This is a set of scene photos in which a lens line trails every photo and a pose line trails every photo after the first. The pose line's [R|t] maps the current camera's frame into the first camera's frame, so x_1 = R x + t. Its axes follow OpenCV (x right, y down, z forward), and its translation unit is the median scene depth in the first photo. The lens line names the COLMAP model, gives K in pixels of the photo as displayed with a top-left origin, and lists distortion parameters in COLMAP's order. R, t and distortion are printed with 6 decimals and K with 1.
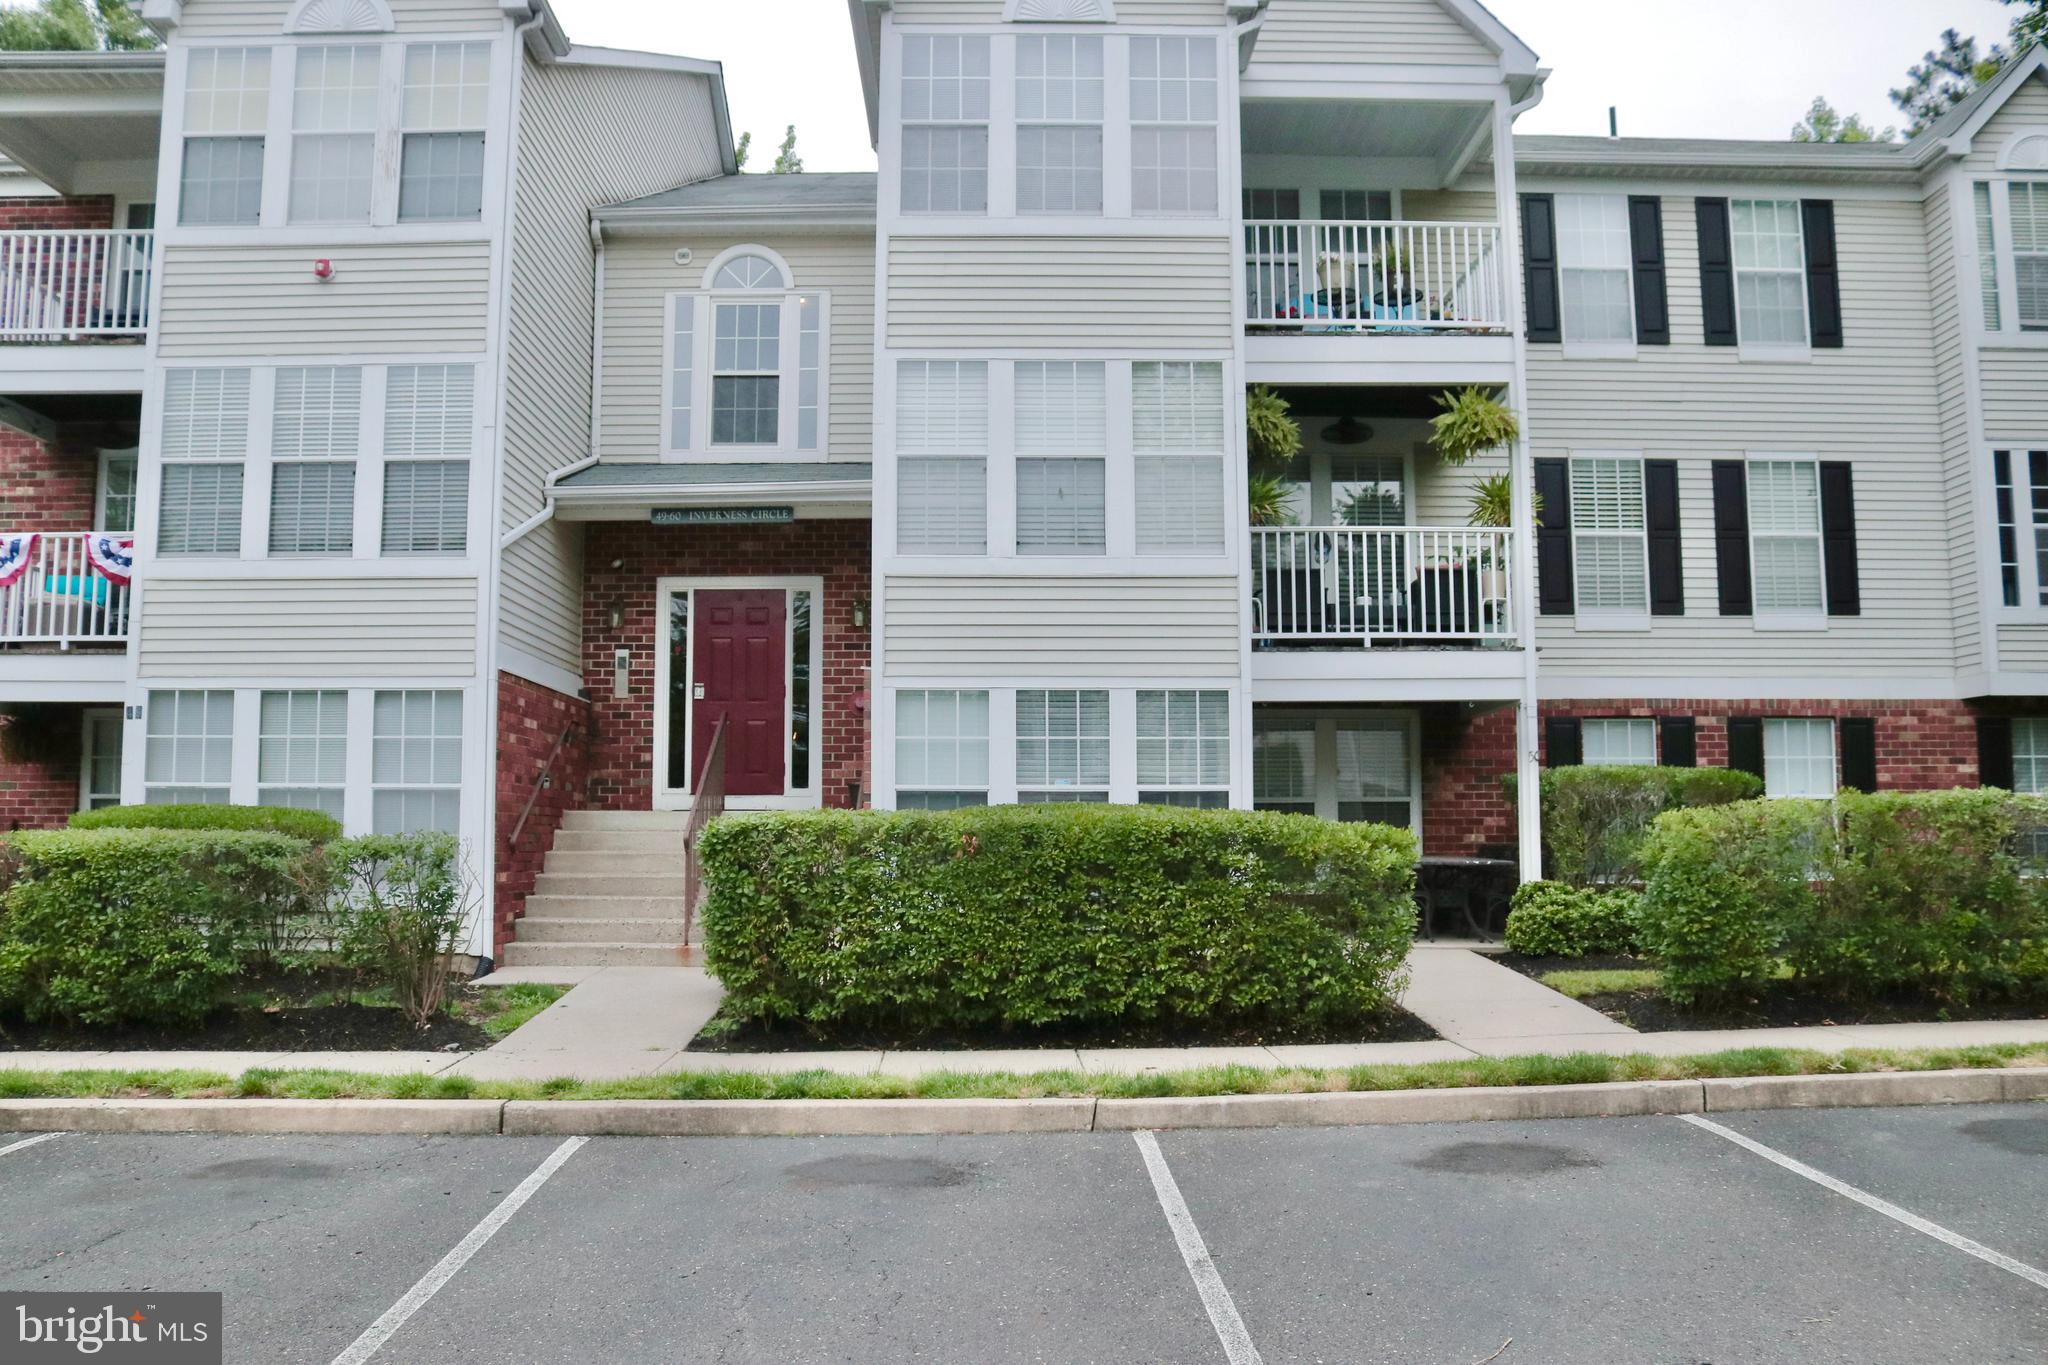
lens RADIAL K [[1700.1, 0, 1023.0], [0, 1700.1, 697.8], [0, 0, 1]] dist [-0.140400, 0.095808]
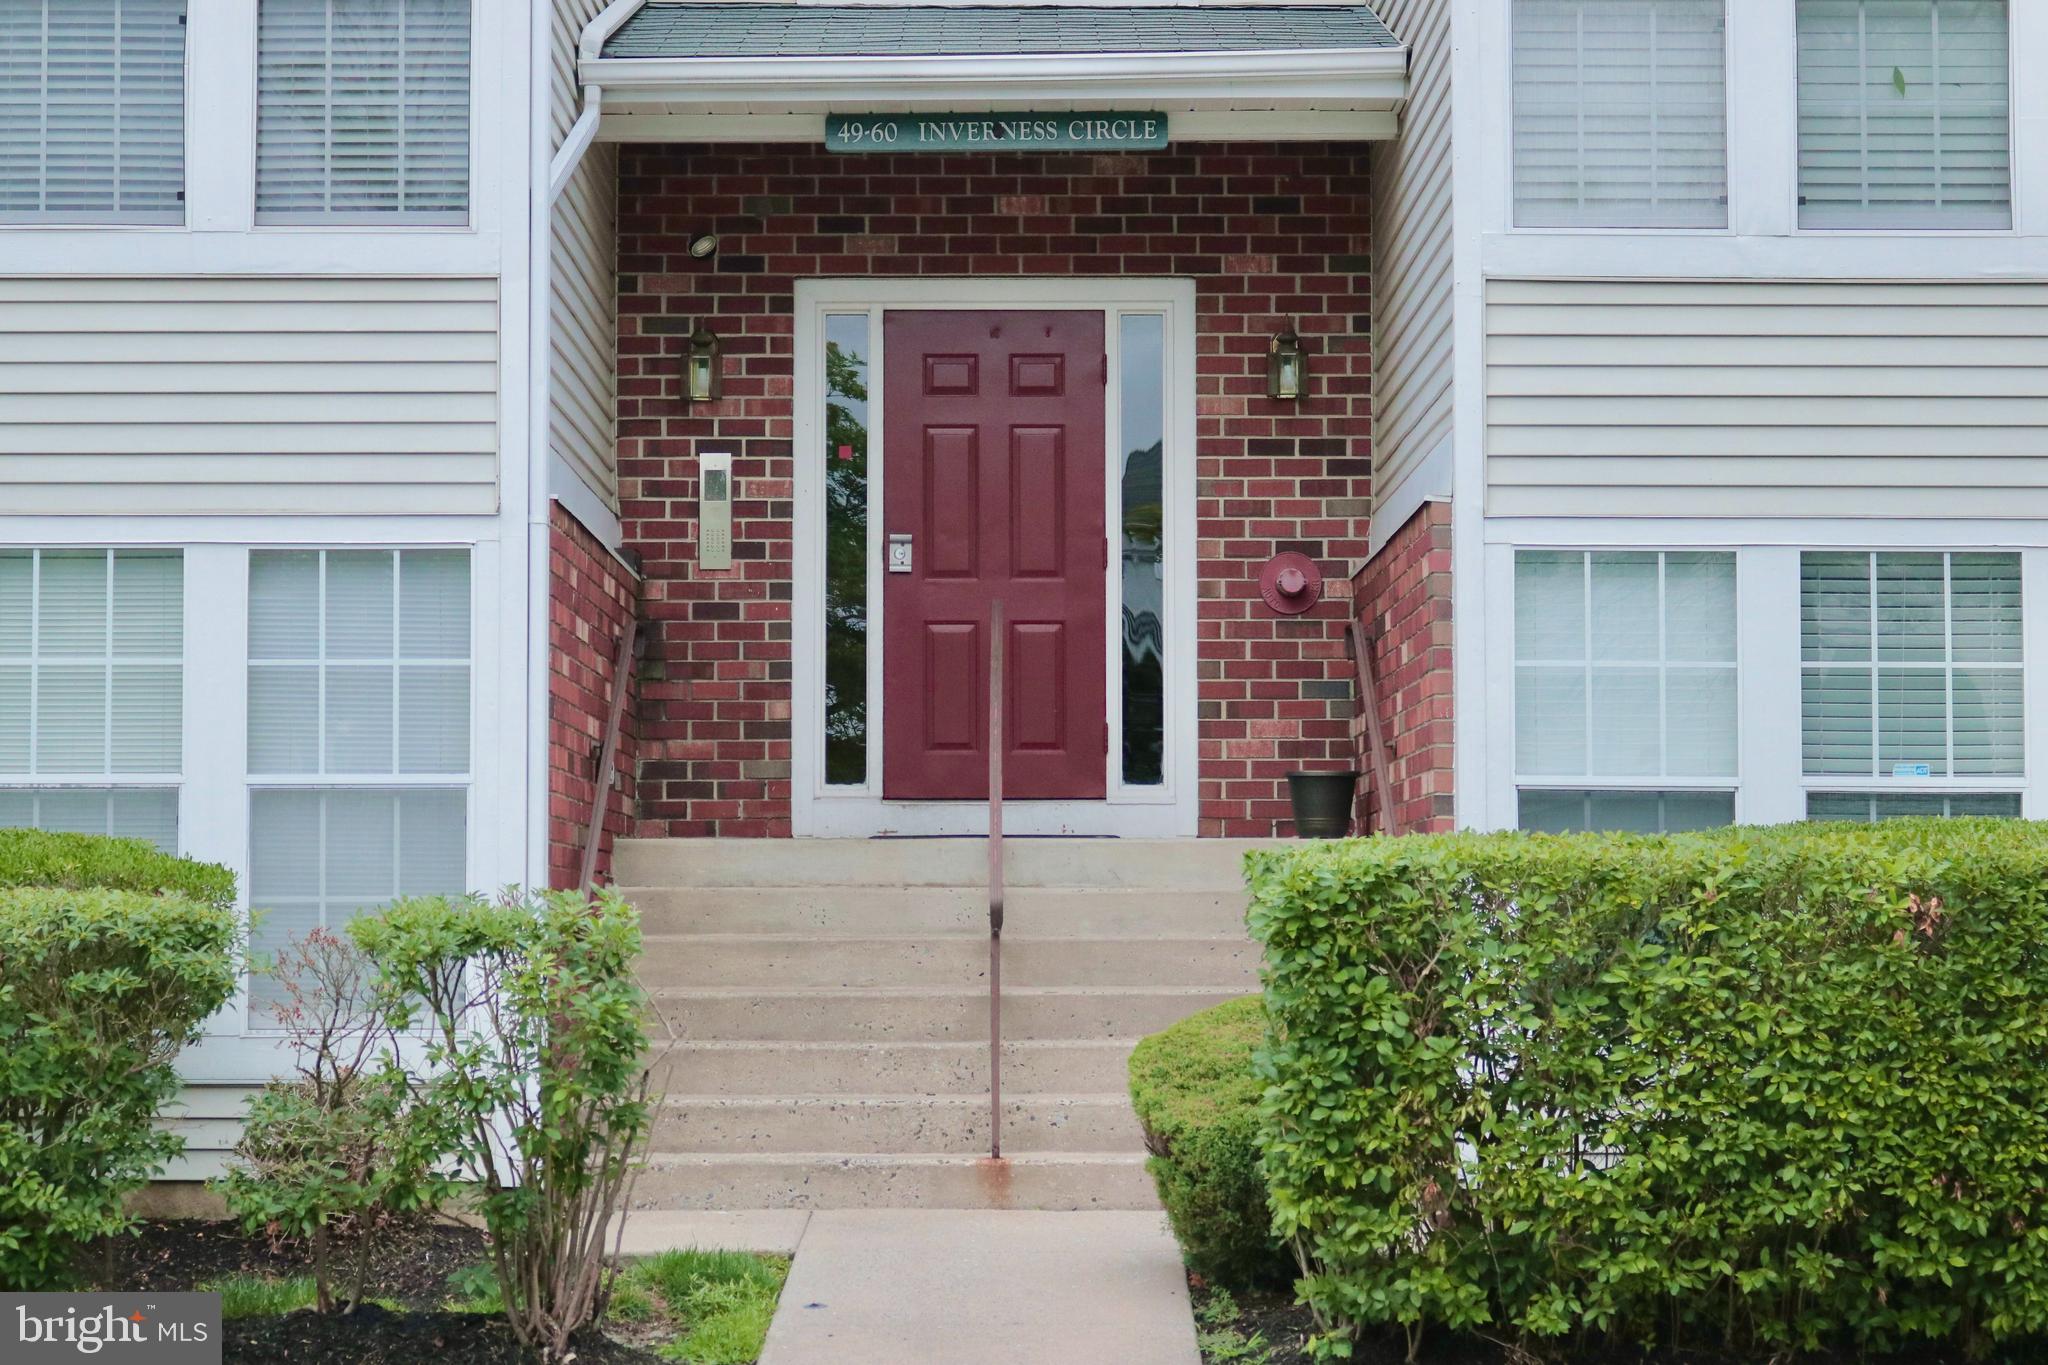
lens RADIAL K [[4064.2, 0, 1025.5], [0, 4064.2, 672.2], [0, 0, 1]] dist [0.041049, 0.000000]
pose [[0.999995, 0.001417, -0.002789, -0.176132], [-0.001346, 0.999687, 0.024990, 0.000453], [0.002823, -0.024986, 0.999684, -0.009032]]
